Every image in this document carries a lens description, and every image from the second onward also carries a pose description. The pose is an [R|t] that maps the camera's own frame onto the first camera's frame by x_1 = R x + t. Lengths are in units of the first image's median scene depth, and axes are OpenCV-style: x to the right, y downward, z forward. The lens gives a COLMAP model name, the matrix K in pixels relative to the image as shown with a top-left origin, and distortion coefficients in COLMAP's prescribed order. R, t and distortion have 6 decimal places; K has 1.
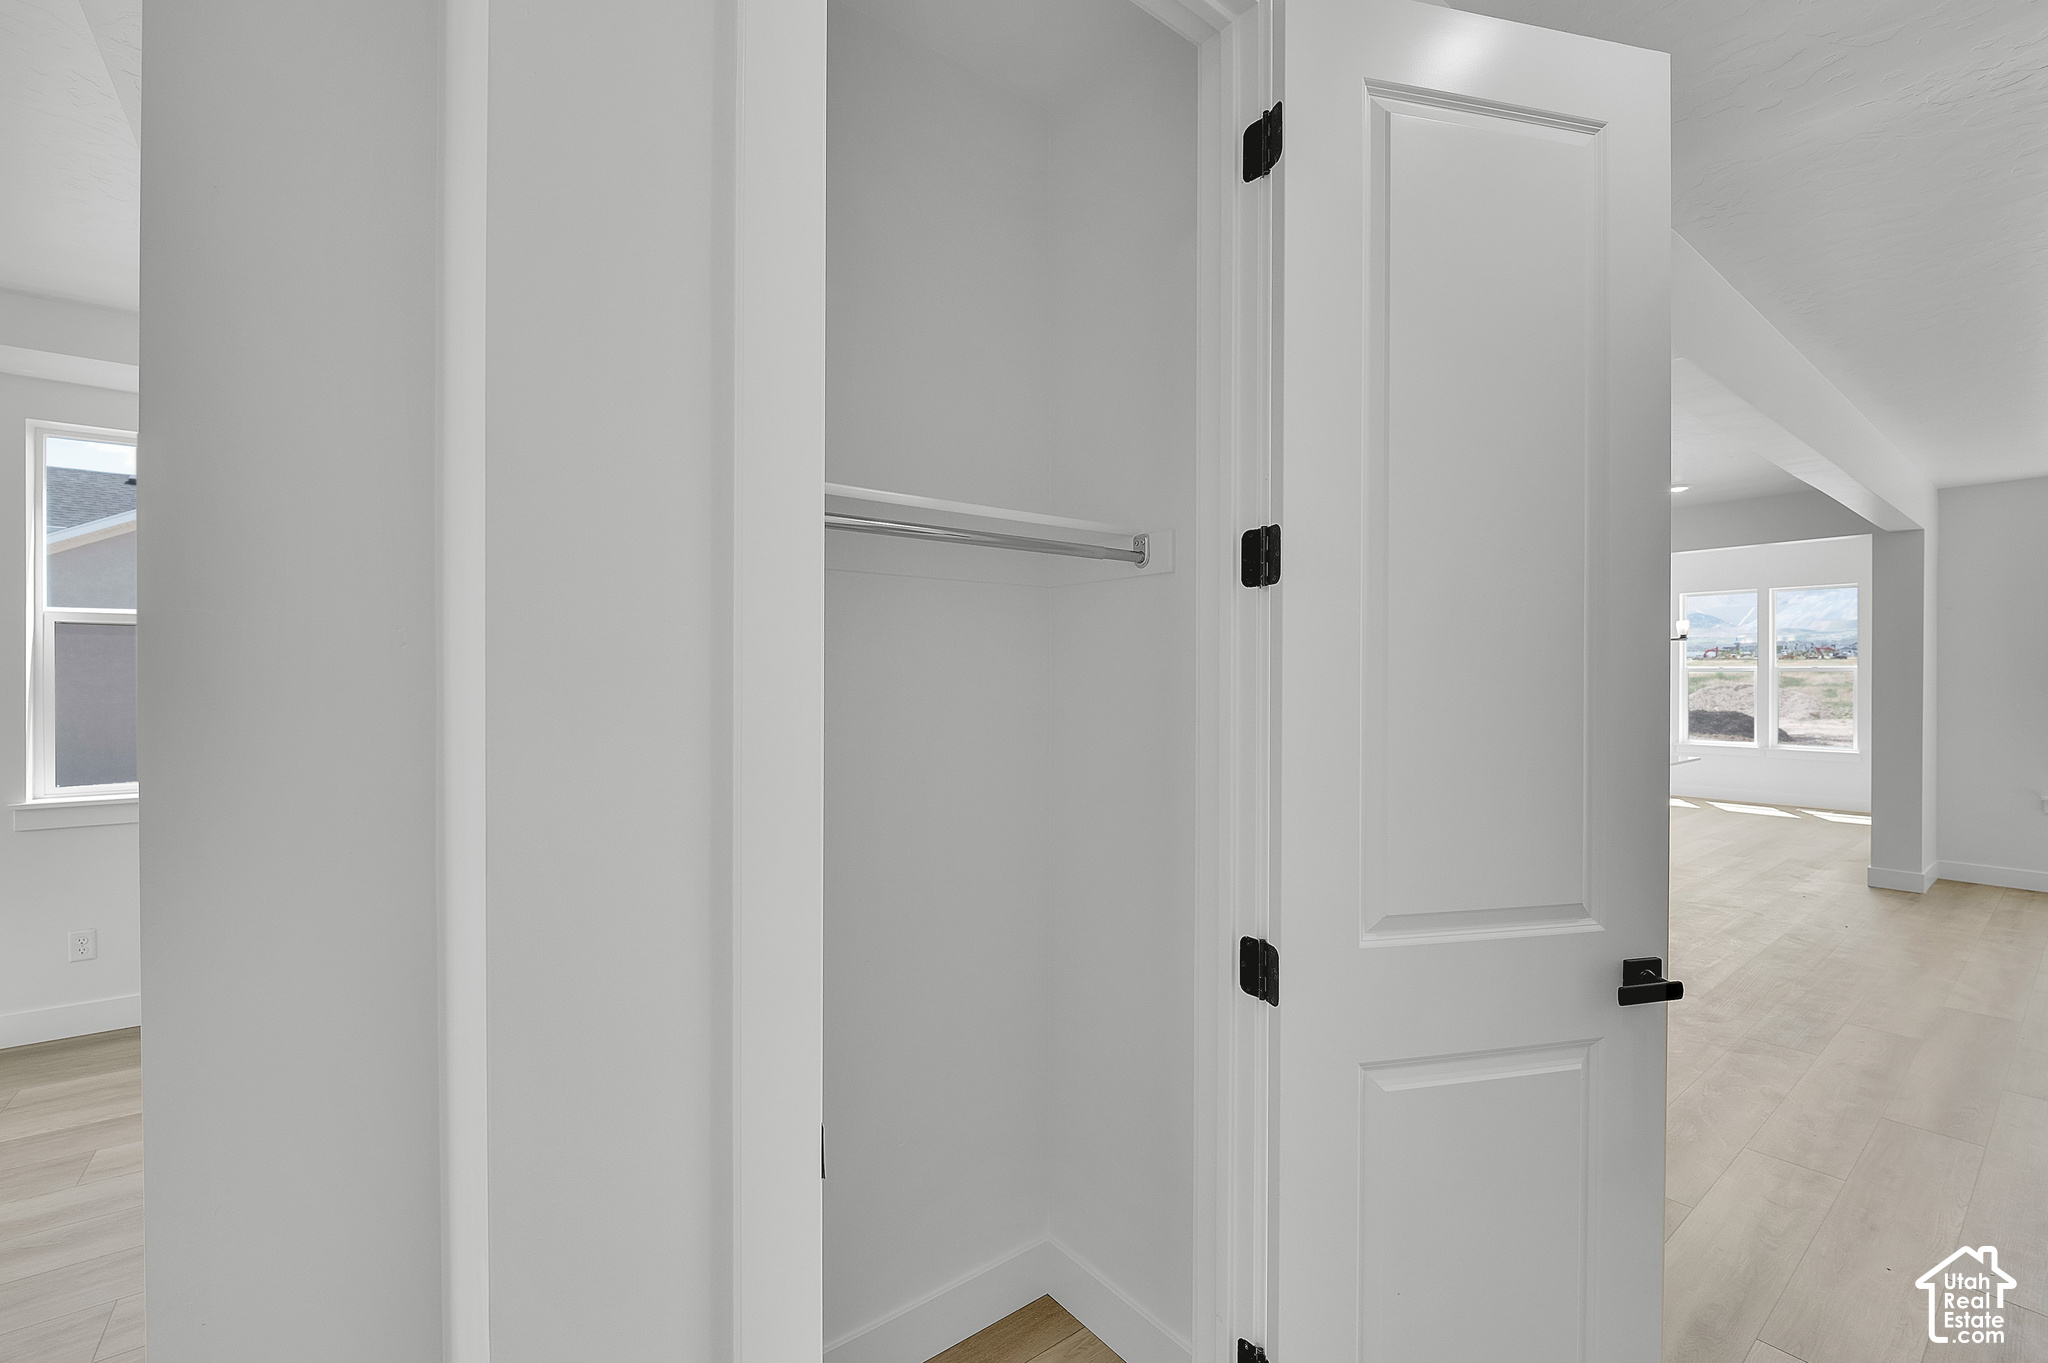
lens RADIAL K [[873.6, 0, 998.6], [0, 873.6, 675.3], [0, 0, 1]] dist [0.000004, -0.000201]
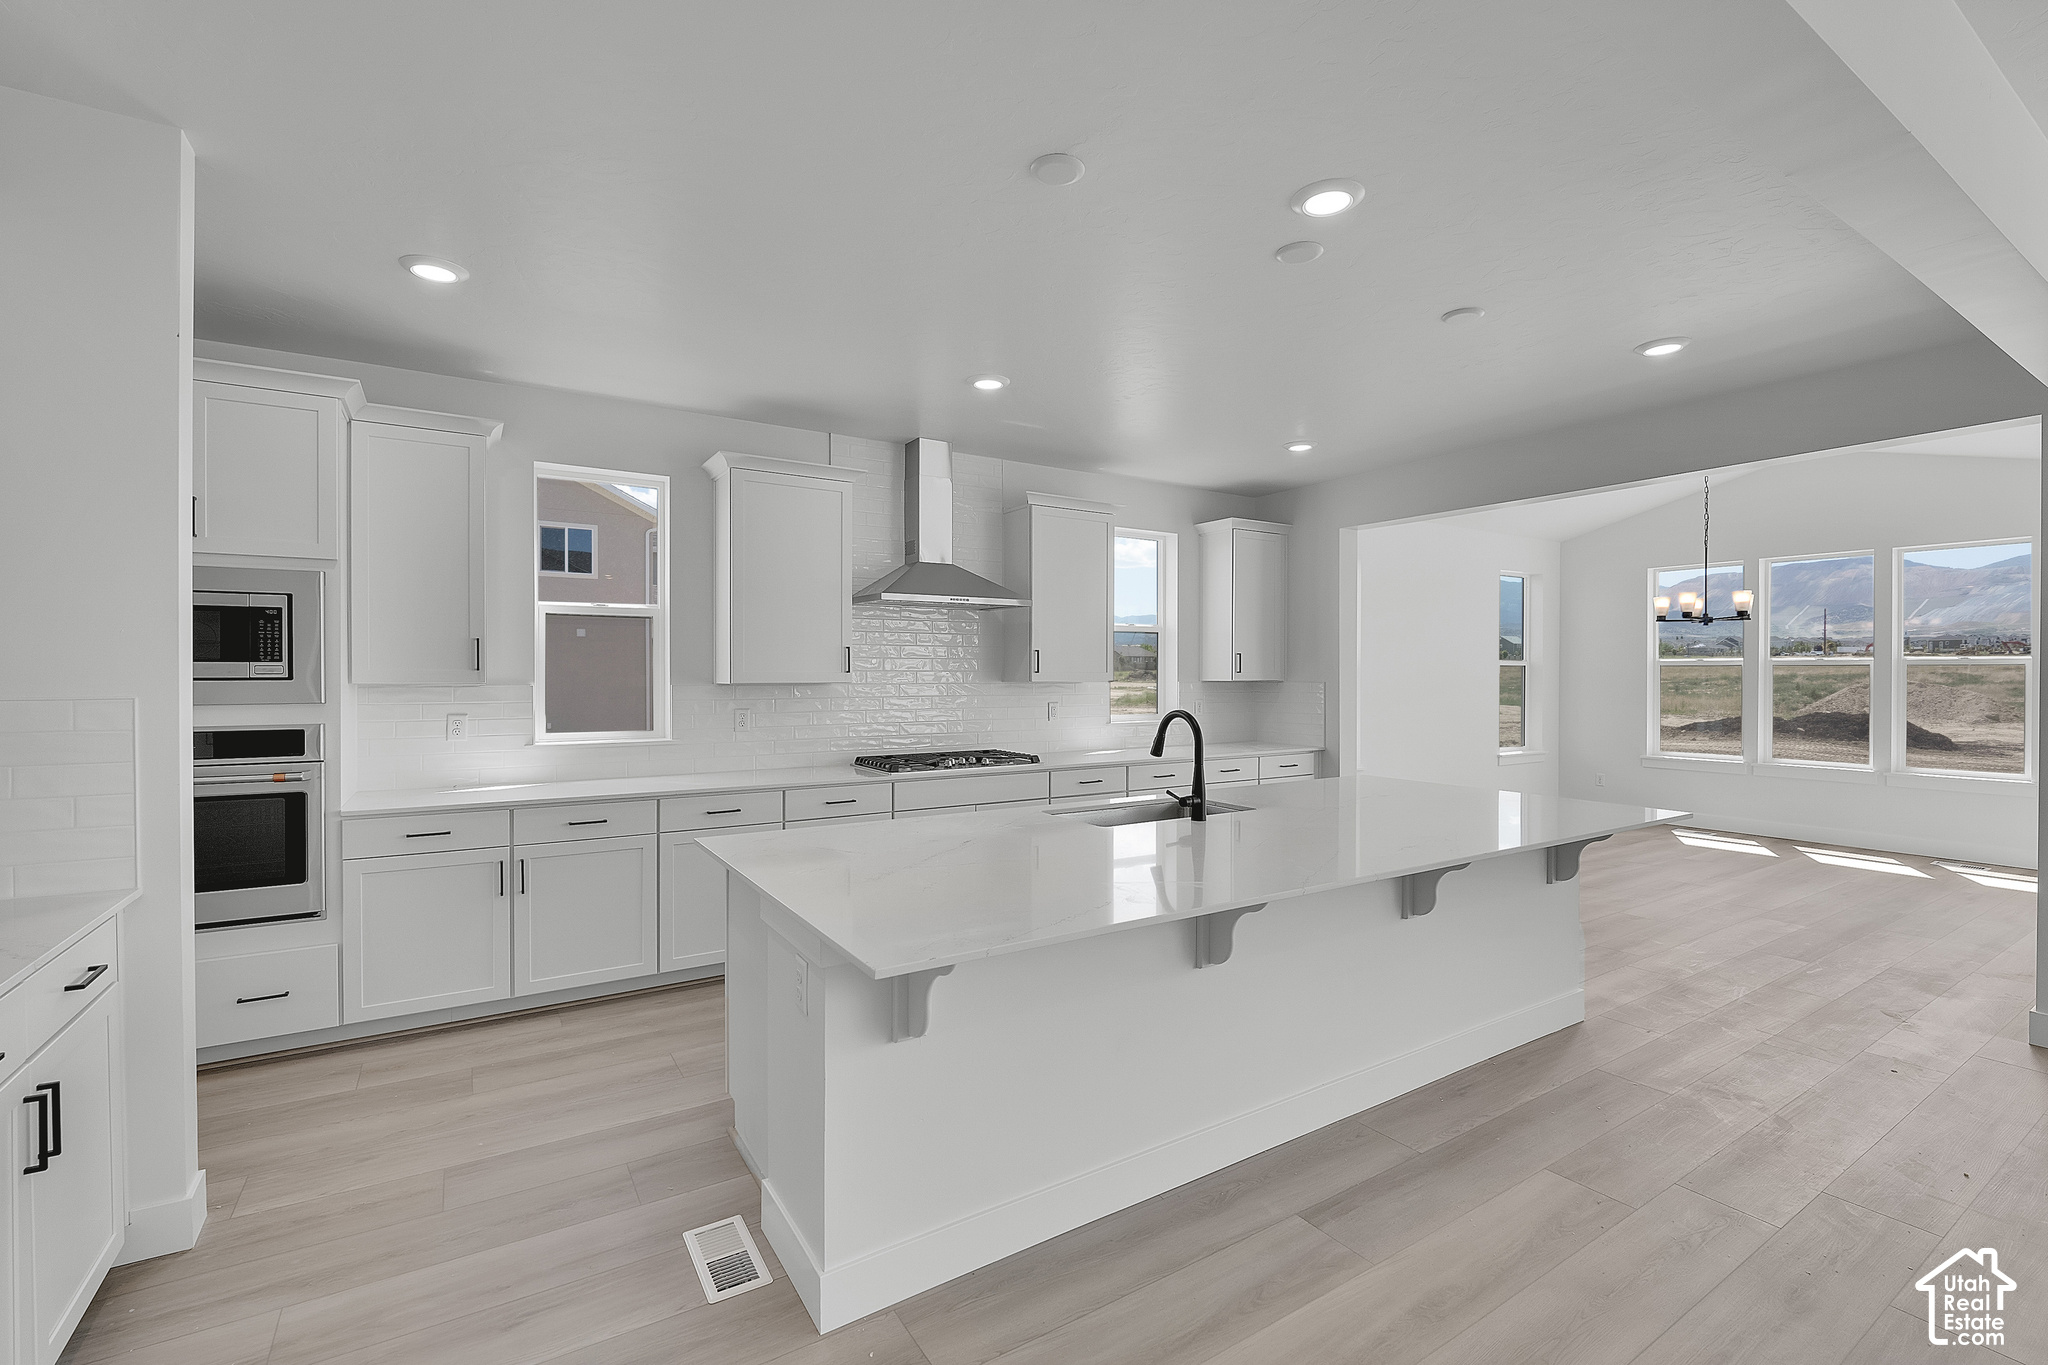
lens RADIAL K [[873.6, 0, 998.6], [0, 873.6, 676.3], [0, 0, 1]] dist [0.000004, -0.000201]
pose [[0.994860, -0.002368, -0.101230, 0.228761], [0.002599, 0.999994, 0.002153, 0.001559], [0.101224, -0.002405, 0.994861, 0.217271]]
